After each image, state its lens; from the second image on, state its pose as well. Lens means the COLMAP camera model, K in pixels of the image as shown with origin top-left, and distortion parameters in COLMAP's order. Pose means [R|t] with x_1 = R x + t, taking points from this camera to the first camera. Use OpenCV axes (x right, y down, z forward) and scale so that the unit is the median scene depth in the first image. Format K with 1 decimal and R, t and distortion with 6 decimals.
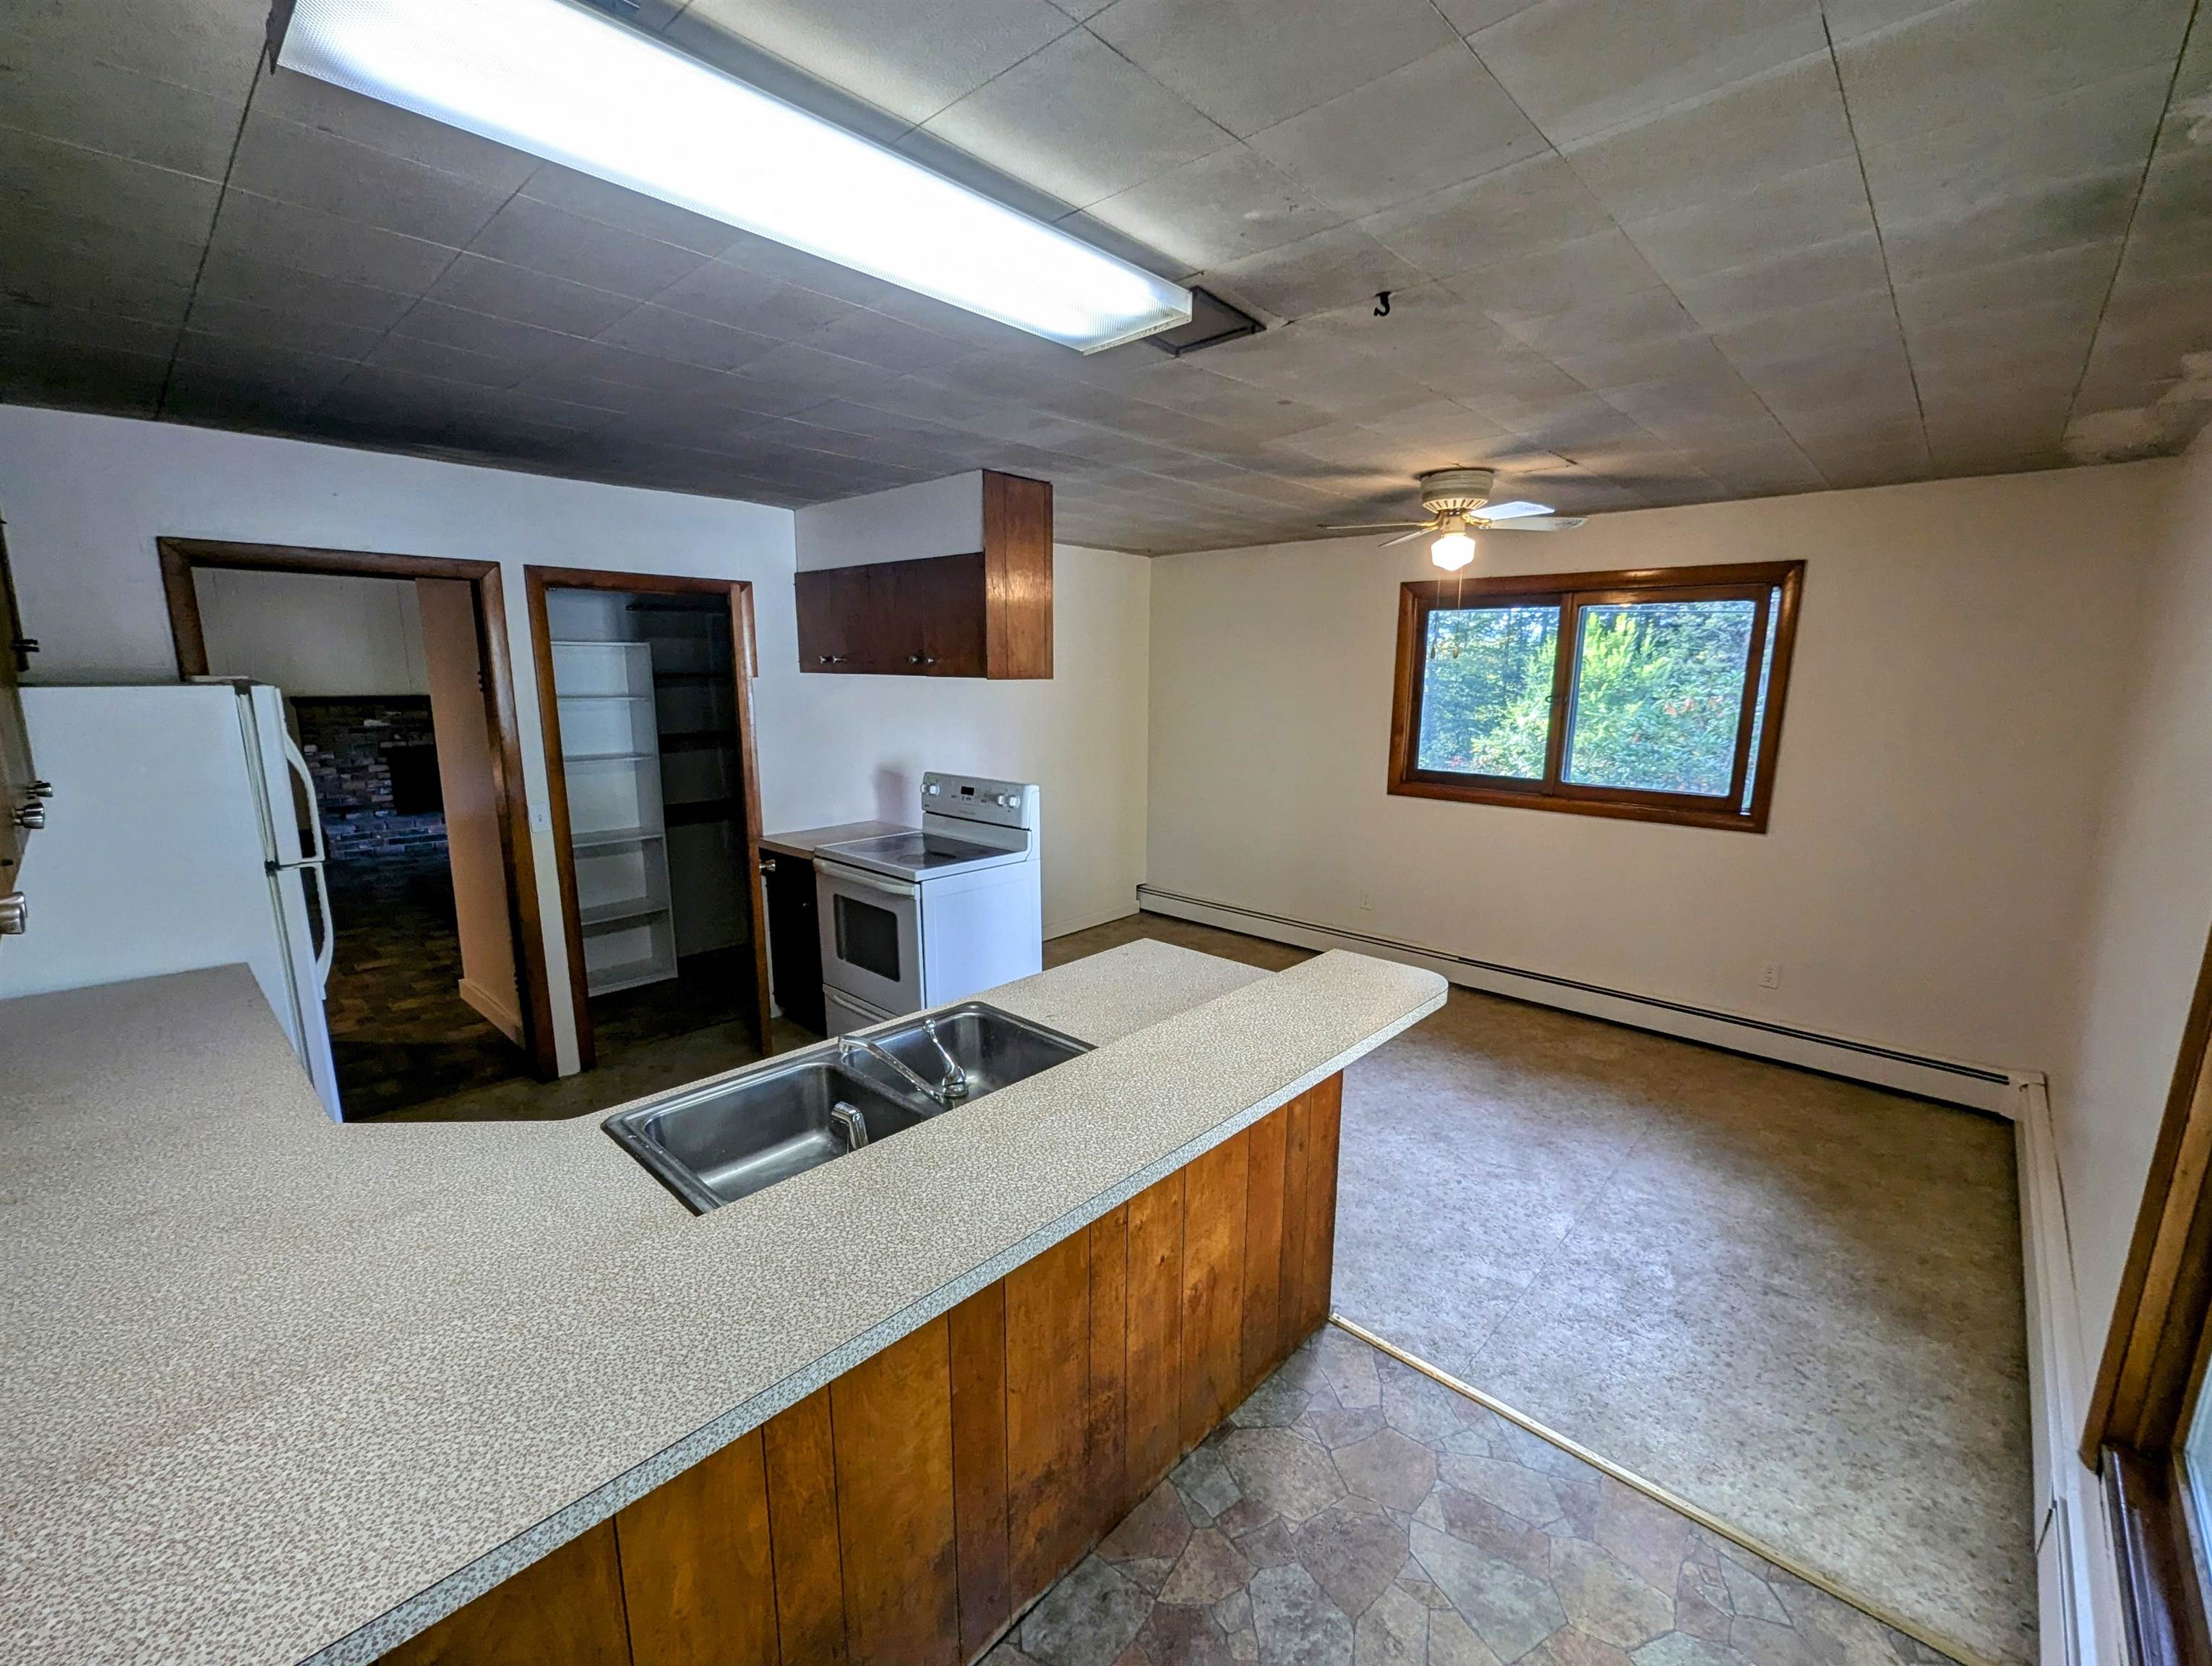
lens RADIAL K [[926.1, 0, 1123.3], [0, 926.1, 846.5], [0, 0, 1]] dist [0.004483, -0.002410]
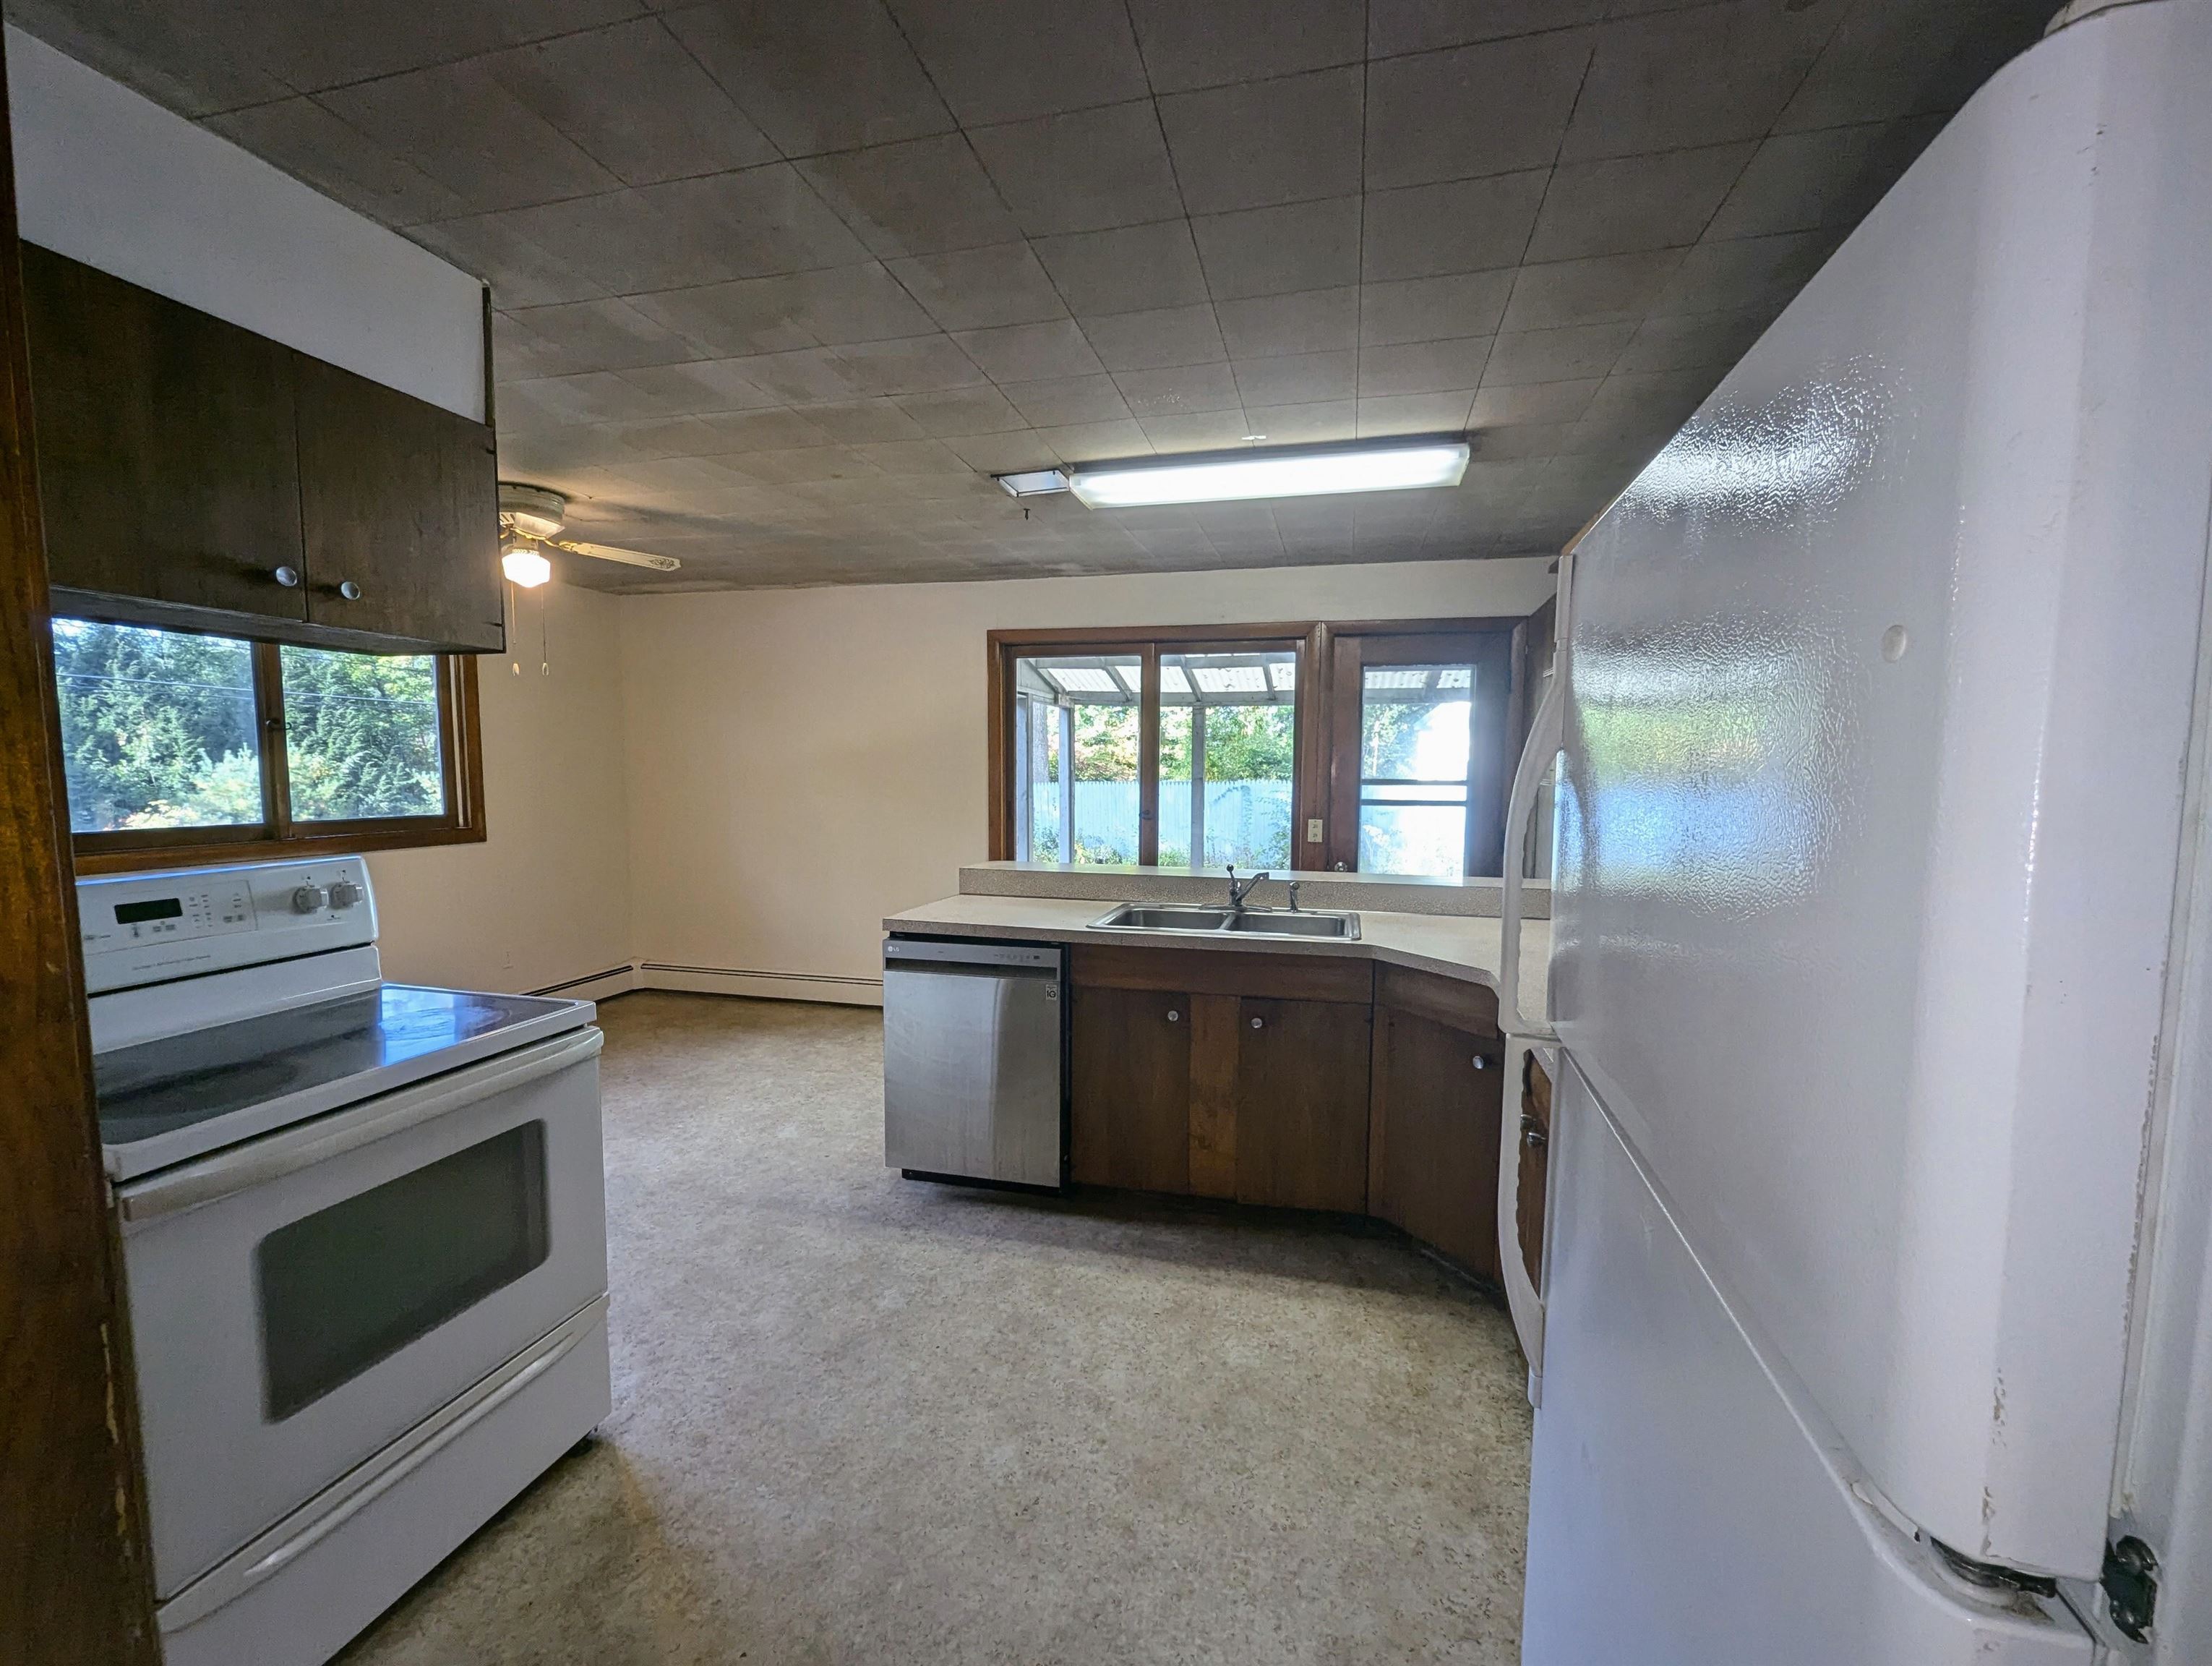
lens RADIAL K [[926.1, 0, 1106.1], [0, 926.1, 836.3], [0, 0, 1]] dist [0.004483, -0.002410]
pose [[-0.456717, -0.080097, 0.885999, -0.775426], [0.161885, 0.971827, 0.171306, -0.102250], [-0.874758, 0.221668, -0.430884, 0.888249]]
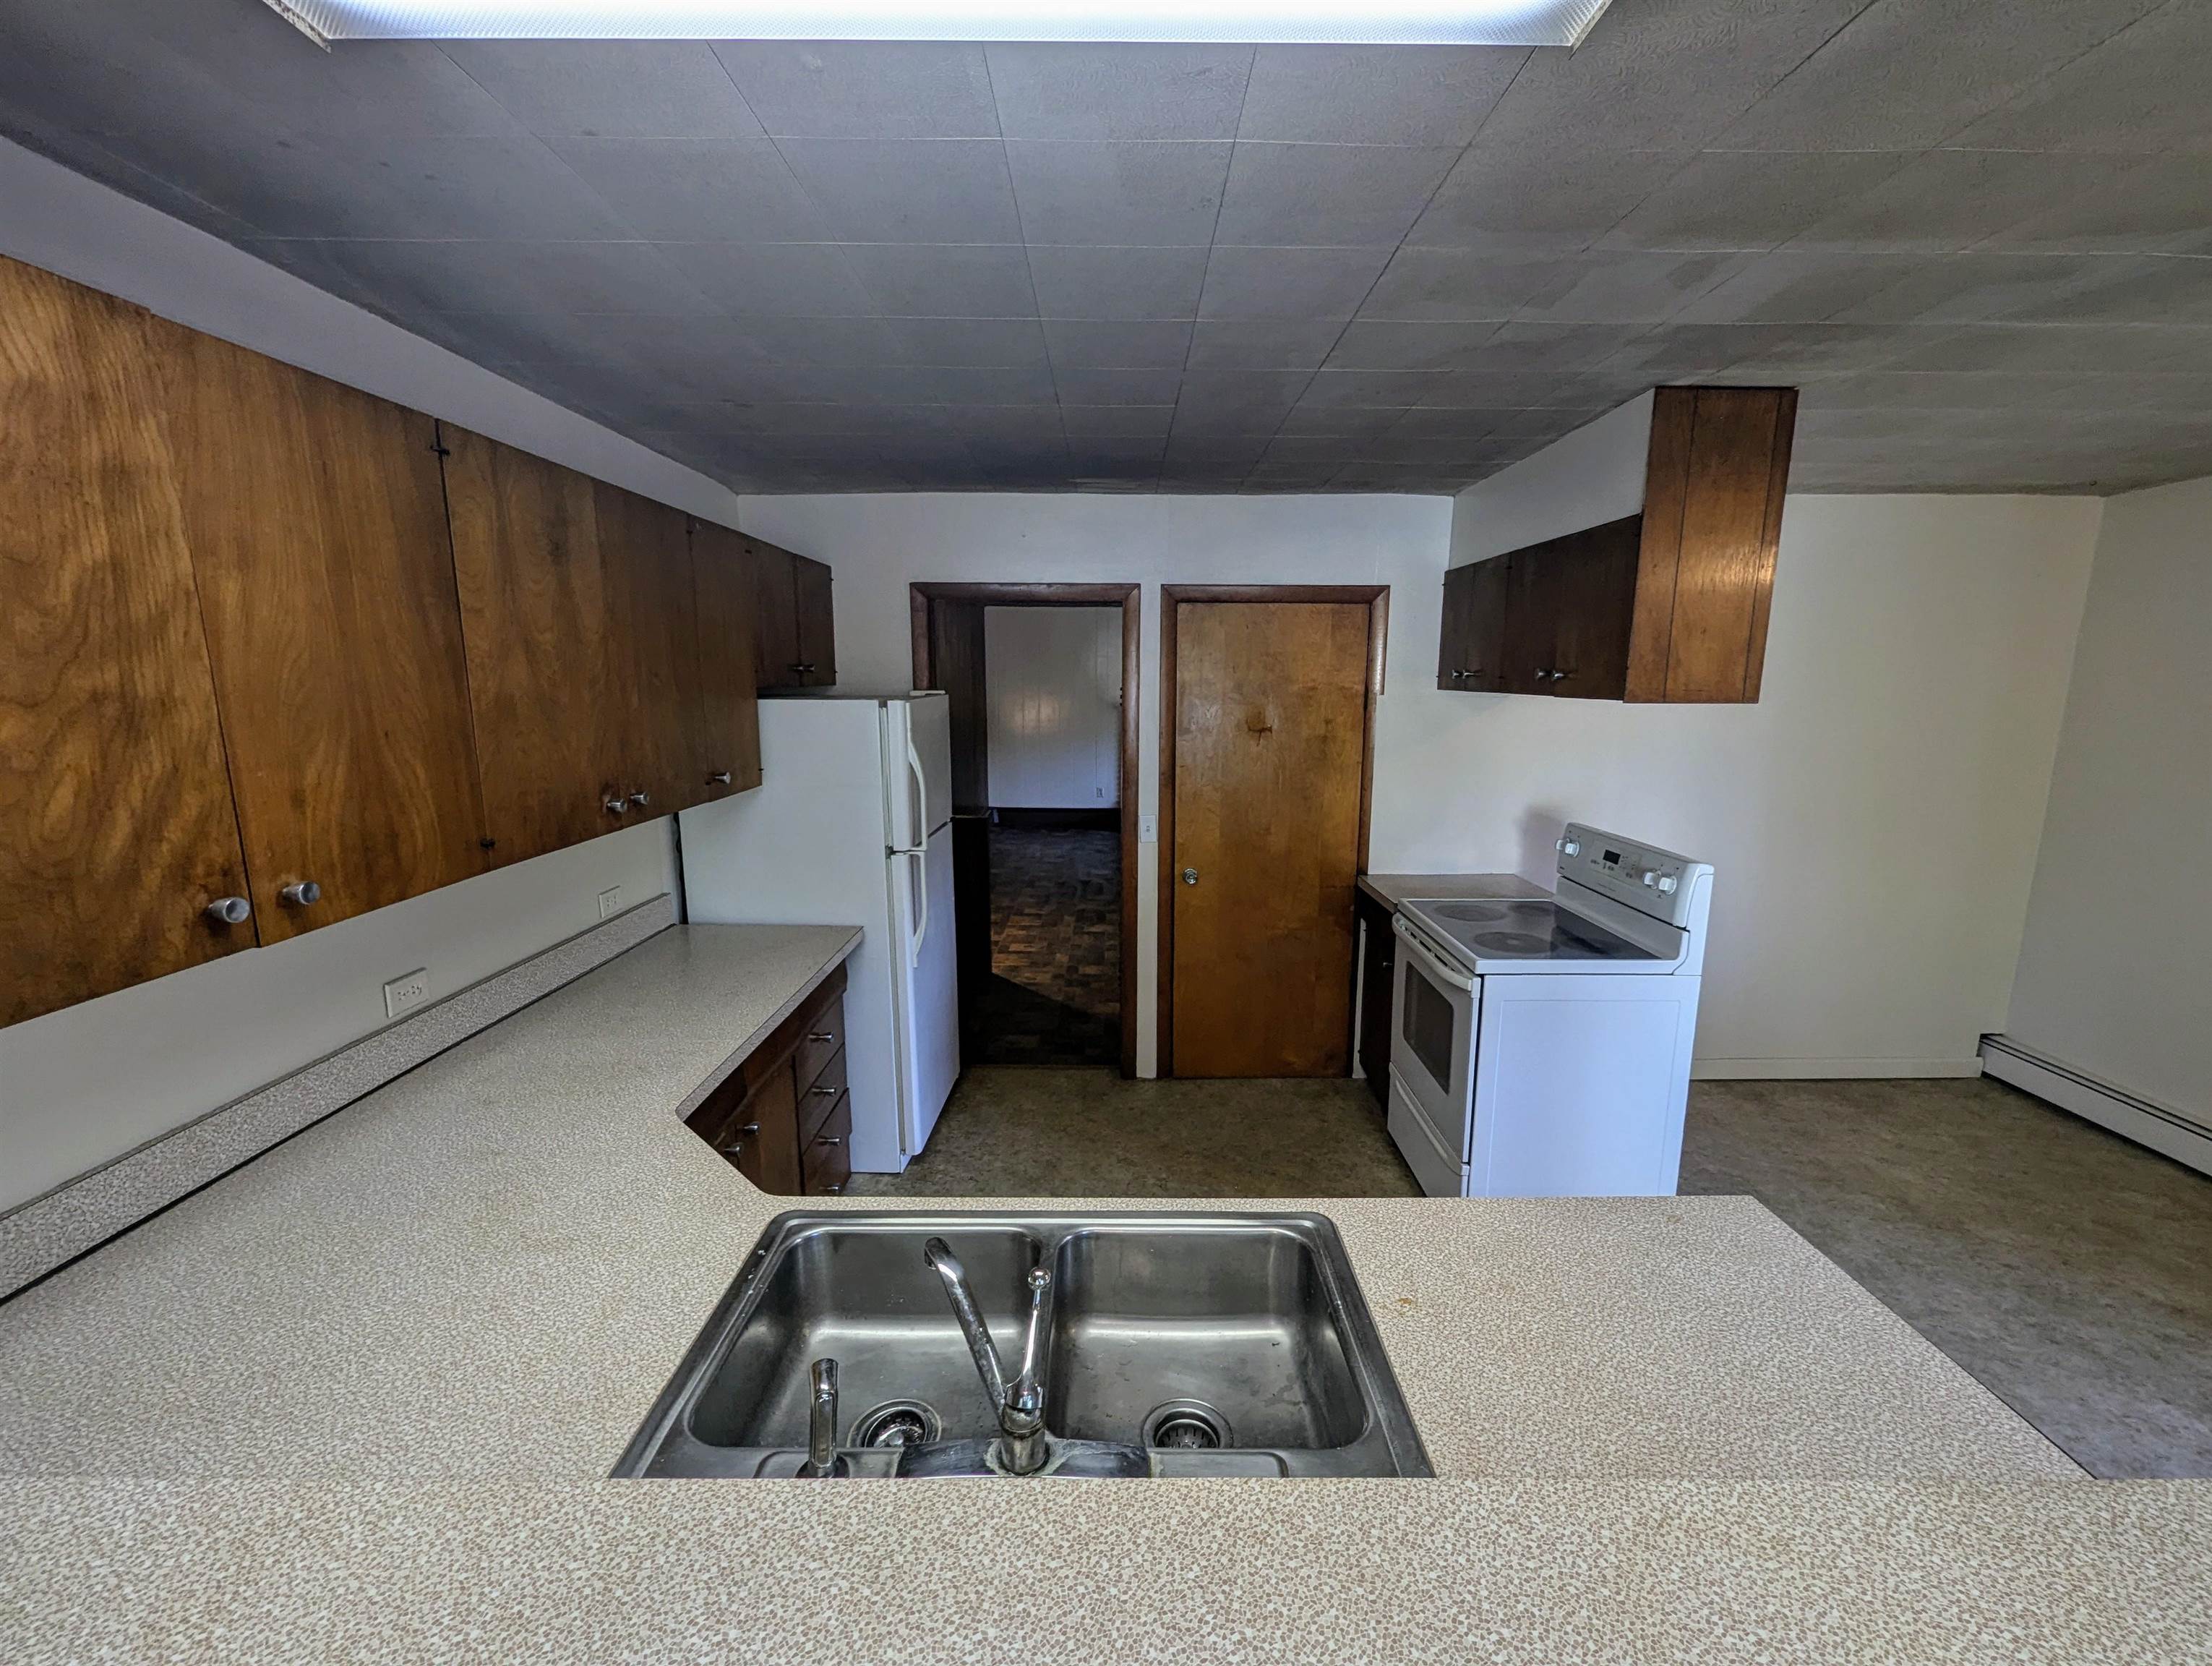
lens RADIAL K [[926.1, 0, 1126.6], [0, 926.1, 846.7], [0, 0, 1]] dist [0.004483, -0.002410]
pose [[0.680201, 0.129201, -0.721550, 0.100797], [-0.138826, 0.989236, 0.046263, -0.054059], [0.719760, 0.068702, 0.690815, 0.262122]]
